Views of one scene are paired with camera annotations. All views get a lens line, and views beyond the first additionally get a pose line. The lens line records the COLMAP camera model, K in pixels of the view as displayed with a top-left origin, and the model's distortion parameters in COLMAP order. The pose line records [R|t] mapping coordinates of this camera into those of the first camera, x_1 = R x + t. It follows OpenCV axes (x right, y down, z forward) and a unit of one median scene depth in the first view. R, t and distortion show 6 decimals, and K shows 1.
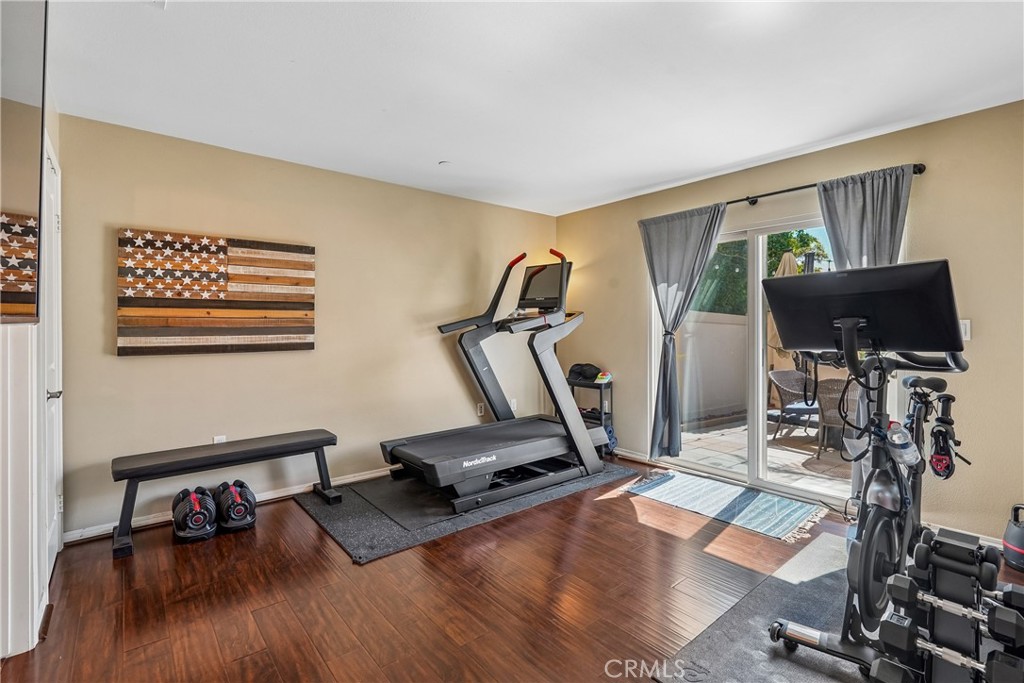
lens RADIAL K [[470.2, 0, 510.5], [0, 470.2, 335.4], [0, 0, 1]] dist [-0.004689, 0.000246]
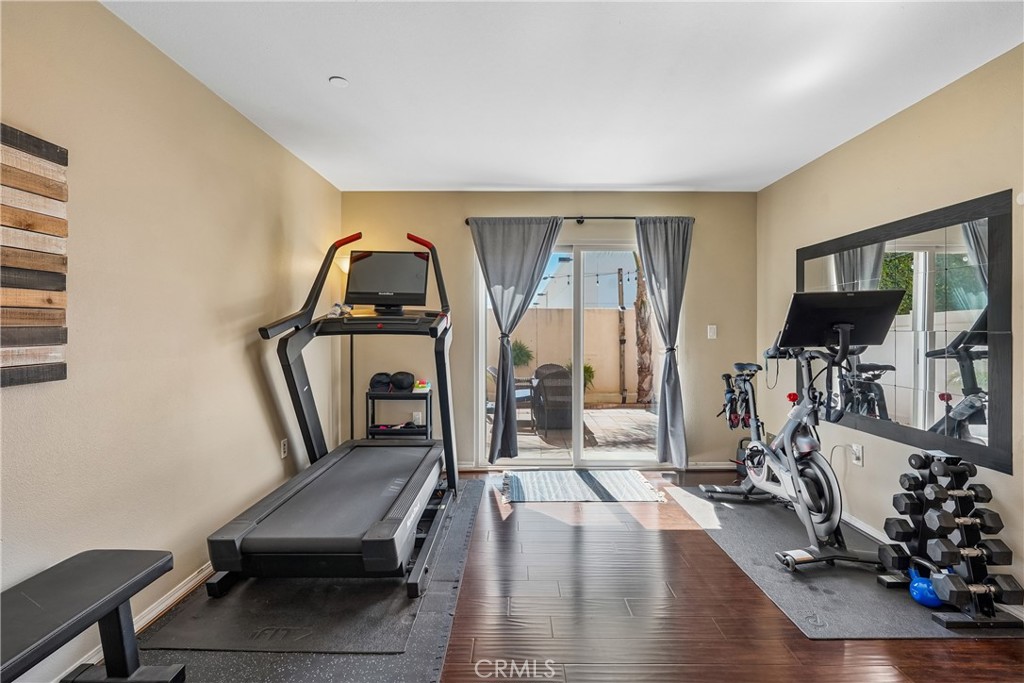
lens RADIAL K [[470.2, 0, 511.6], [0, 470.2, 335.4], [0, 0, 1]] dist [-0.004689, 0.000246]
pose [[0.645331, -0.008716, 0.763854, -0.471653], [0.011186, 0.999936, 0.001959, -0.007368], [-0.763822, 0.007280, 0.645386, 0.378570]]
